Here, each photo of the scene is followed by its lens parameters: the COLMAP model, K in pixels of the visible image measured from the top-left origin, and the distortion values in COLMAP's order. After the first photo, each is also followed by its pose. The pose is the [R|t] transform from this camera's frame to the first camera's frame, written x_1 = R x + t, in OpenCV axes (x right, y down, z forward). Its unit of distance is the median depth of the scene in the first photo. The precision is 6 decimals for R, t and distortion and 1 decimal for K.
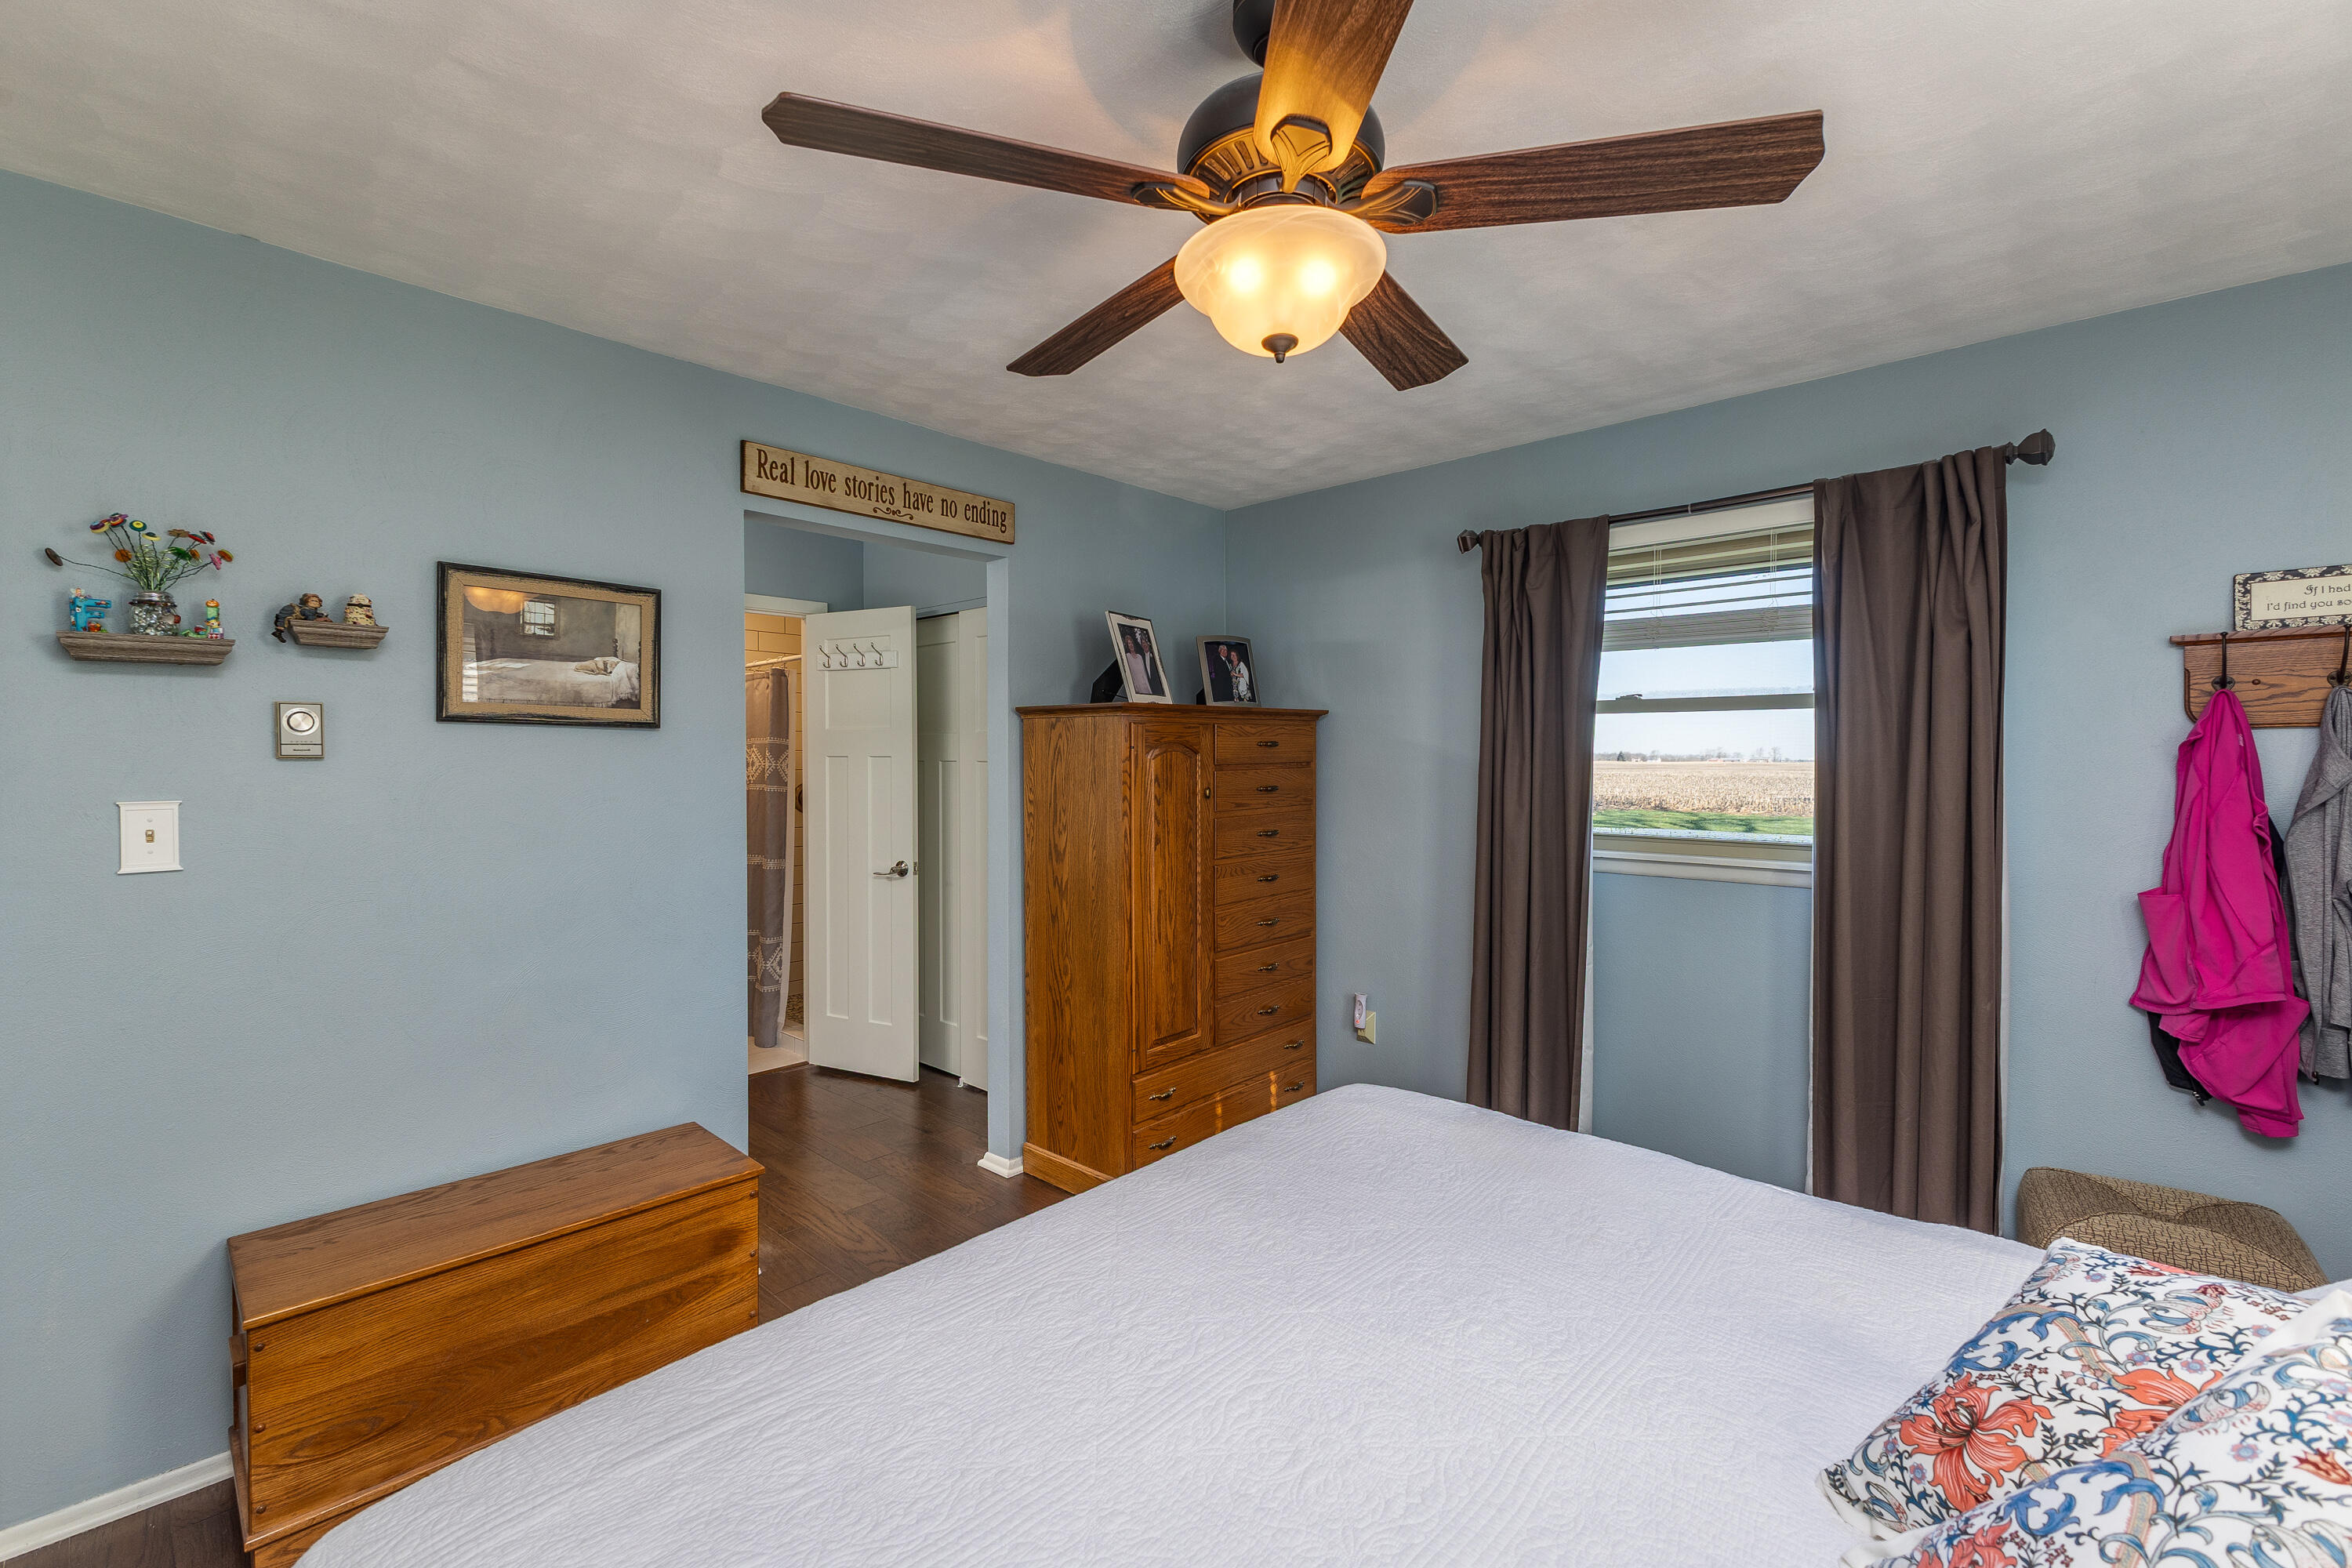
lens RADIAL K [[1021.2, 0, 1177.9], [0, 1021.2, 771.8], [0, 0, 1]] dist [0.011061, -0.000555]
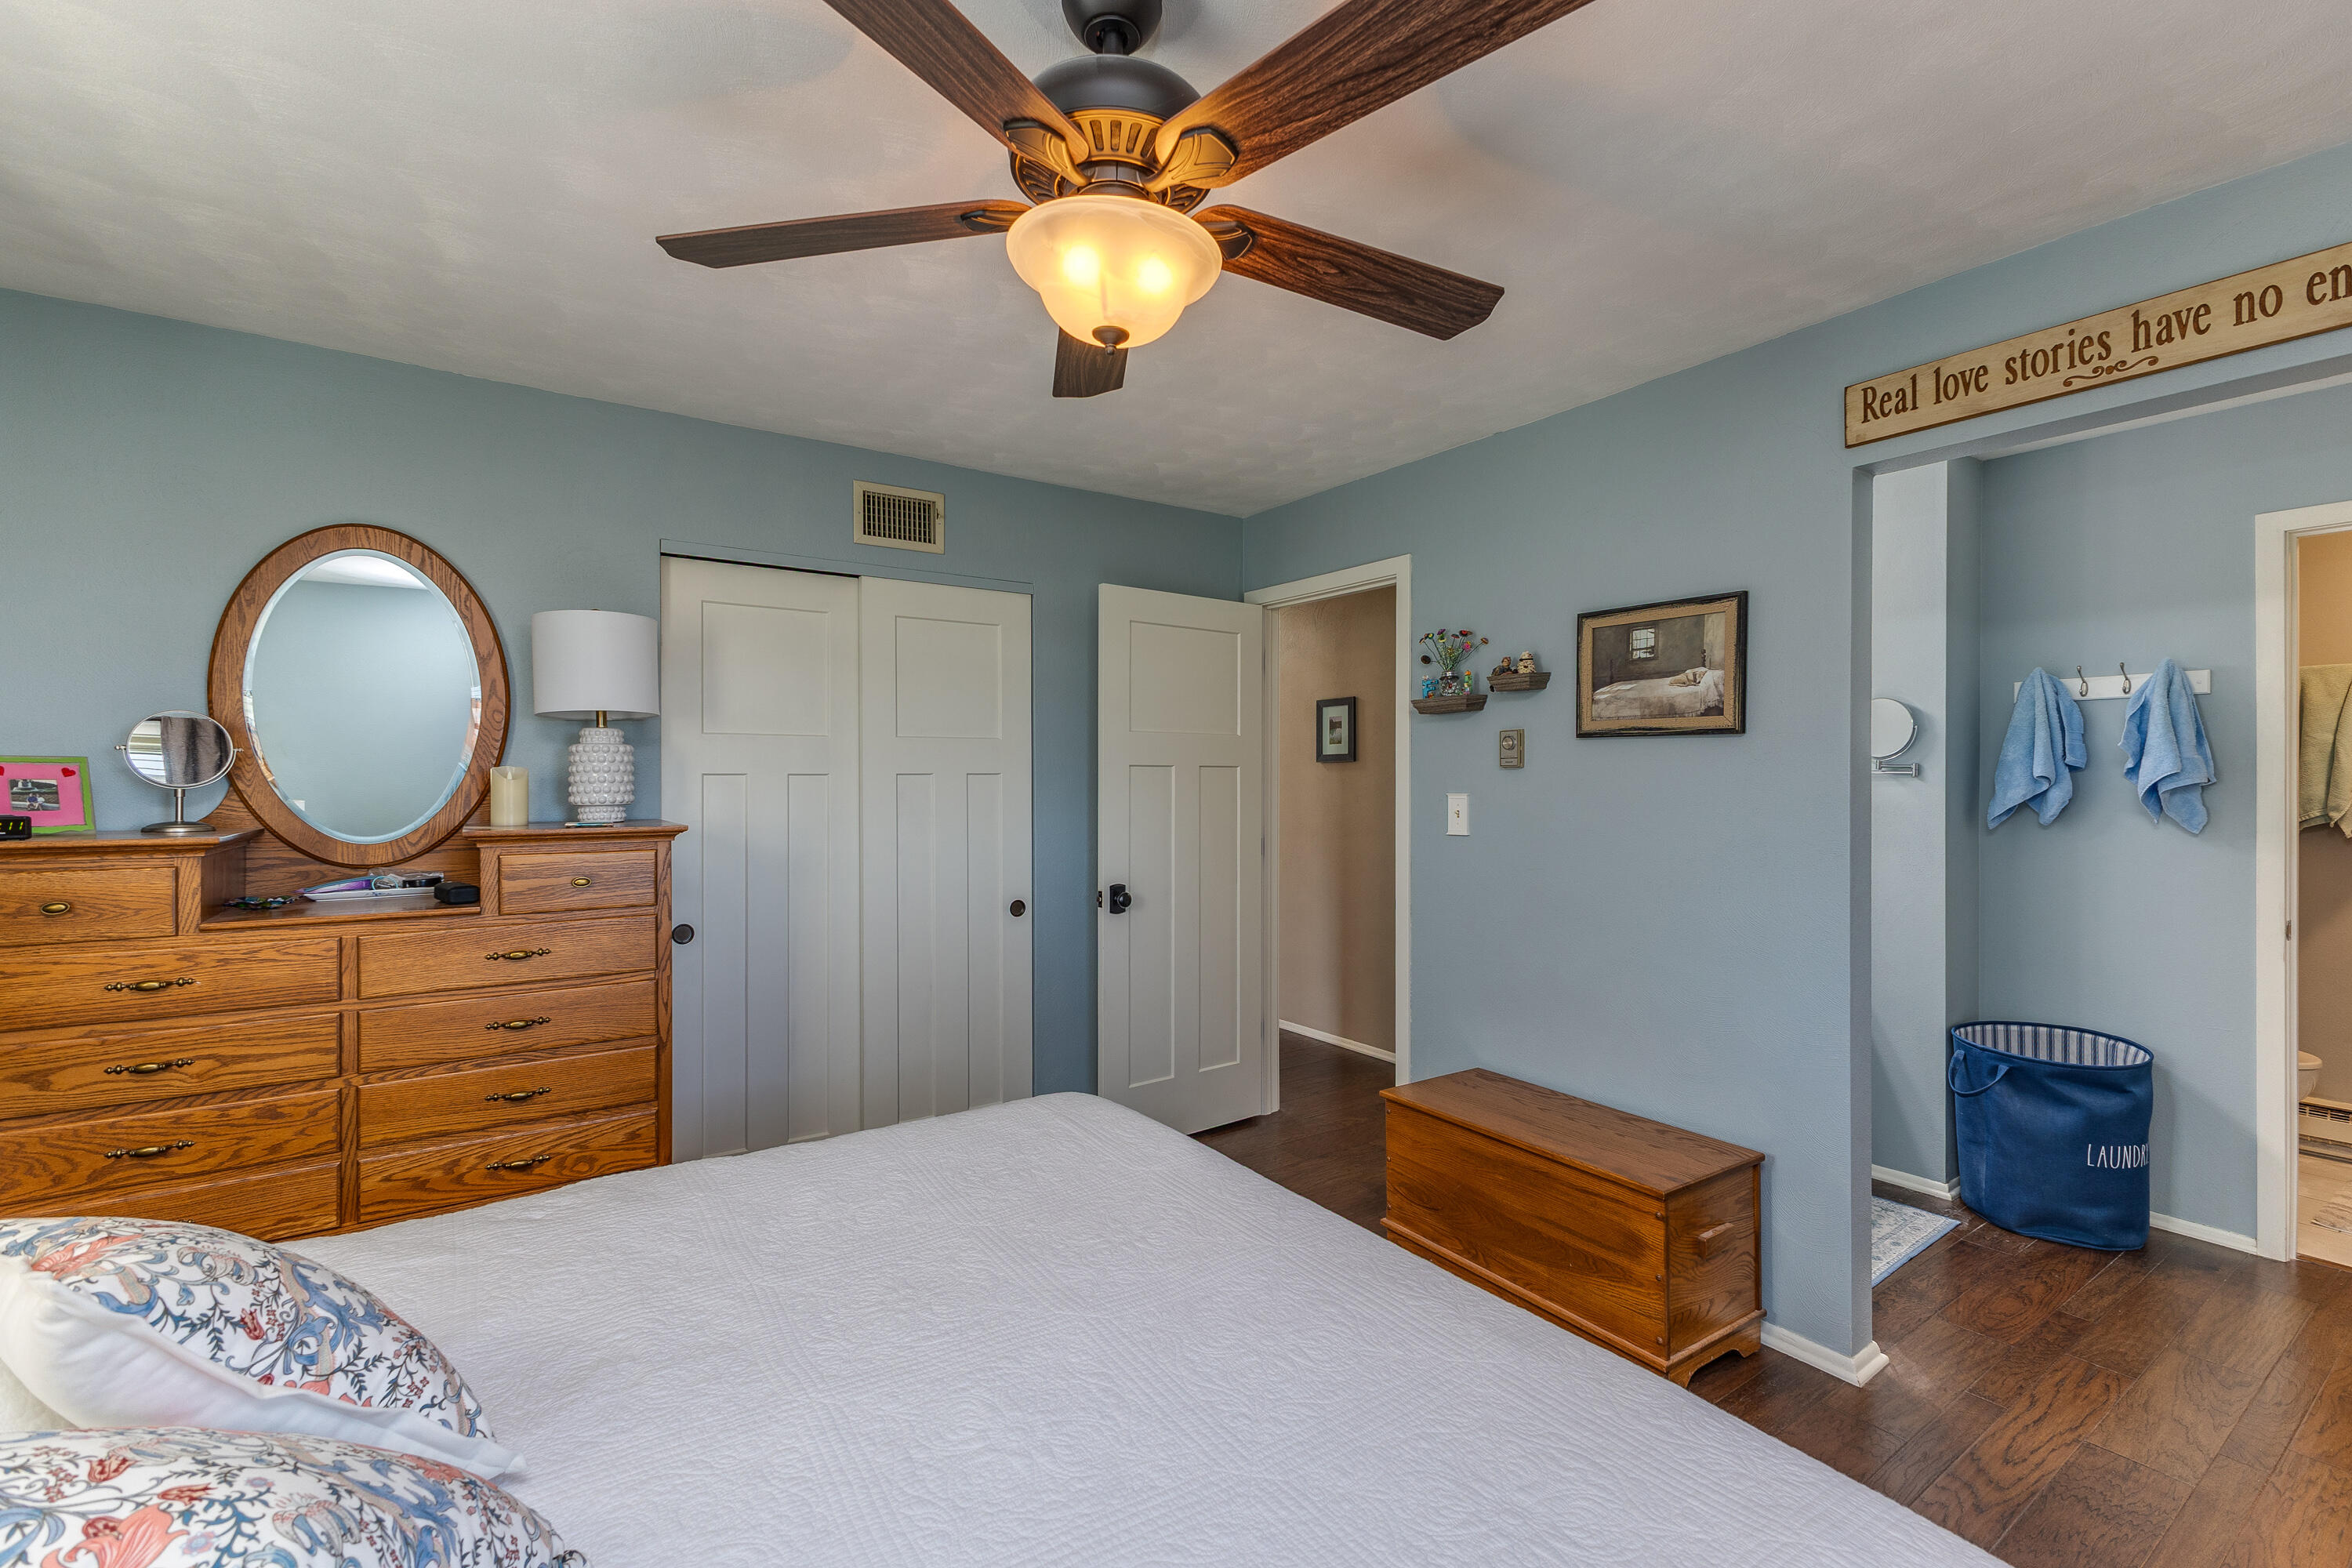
lens RADIAL K [[1021.2, 0, 1174.4], [0, 1021.2, 780.6], [0, 0, 1]] dist [0.011061, -0.000555]
pose [[-0.231849, 0.004228, -0.972743, 0.688011], [-0.008446, 0.999944, 0.006359, 0.000827], [0.972715, 0.009690, -0.231800, 0.852070]]
